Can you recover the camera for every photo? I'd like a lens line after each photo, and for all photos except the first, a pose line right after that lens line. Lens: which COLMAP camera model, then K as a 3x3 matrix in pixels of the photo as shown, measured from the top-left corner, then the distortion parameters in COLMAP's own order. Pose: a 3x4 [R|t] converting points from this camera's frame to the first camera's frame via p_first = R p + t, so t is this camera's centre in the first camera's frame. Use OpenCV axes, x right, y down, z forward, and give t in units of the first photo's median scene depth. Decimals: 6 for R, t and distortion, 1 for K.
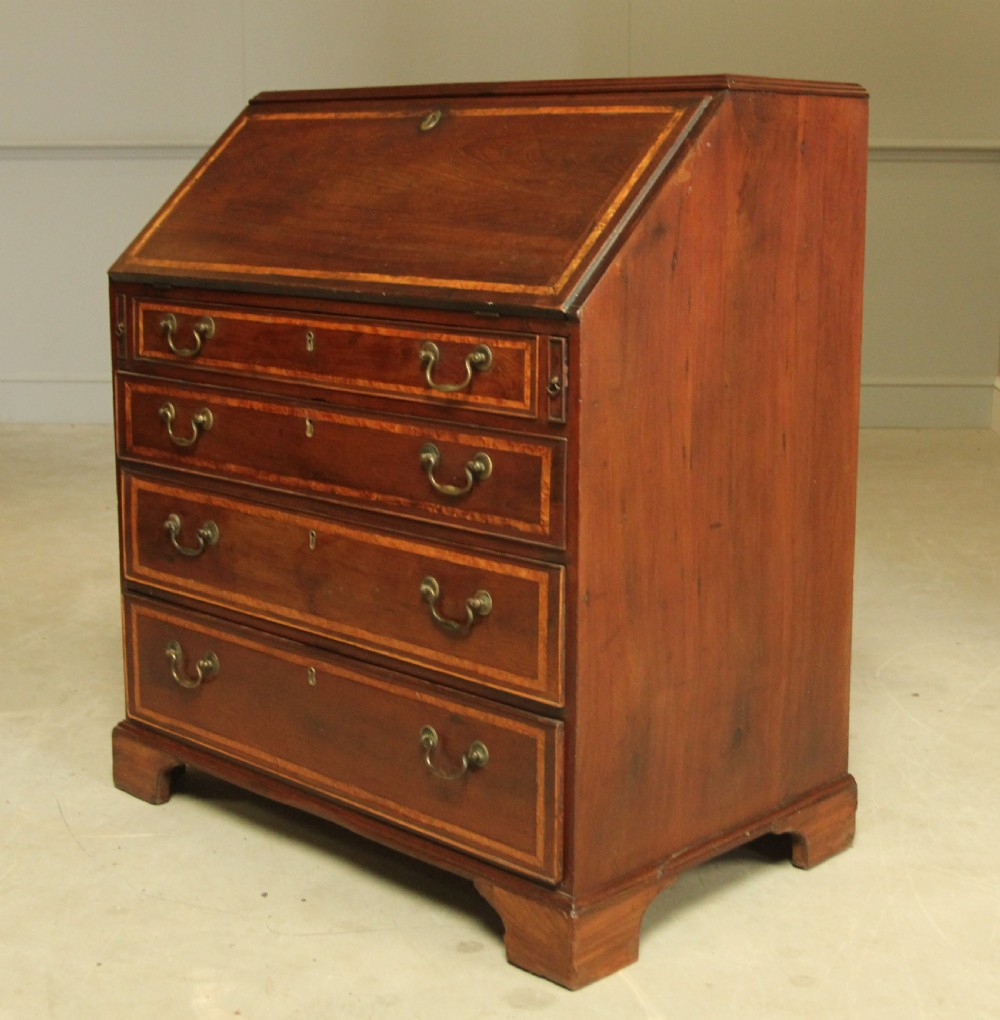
lens RADIAL K [[1757.7, 0, 520.6], [0, 1757.7, 452.9], [0, 0, 1]] dist [-0.053105, 0.096577]
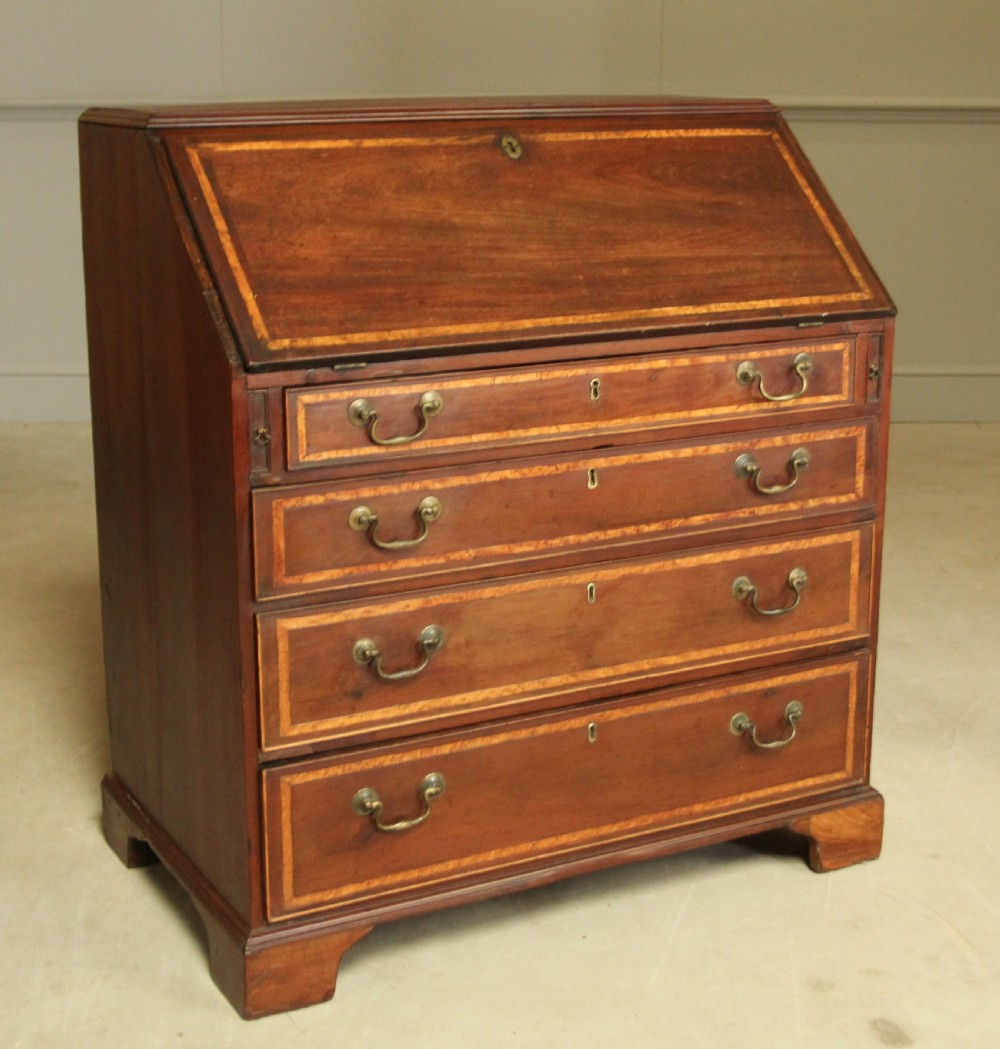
lens RADIAL K [[1877.5, 0, 498.0], [0, 1877.5, 451.4], [0, 0, 1]] dist [-0.002668, -0.028435]
pose [[0.295904, -0.214879, 0.930735, -1.150001], [0.155863, 0.972172, 0.174893, -0.228714], [-0.942416, 0.093316, 0.321161, 0.763258]]
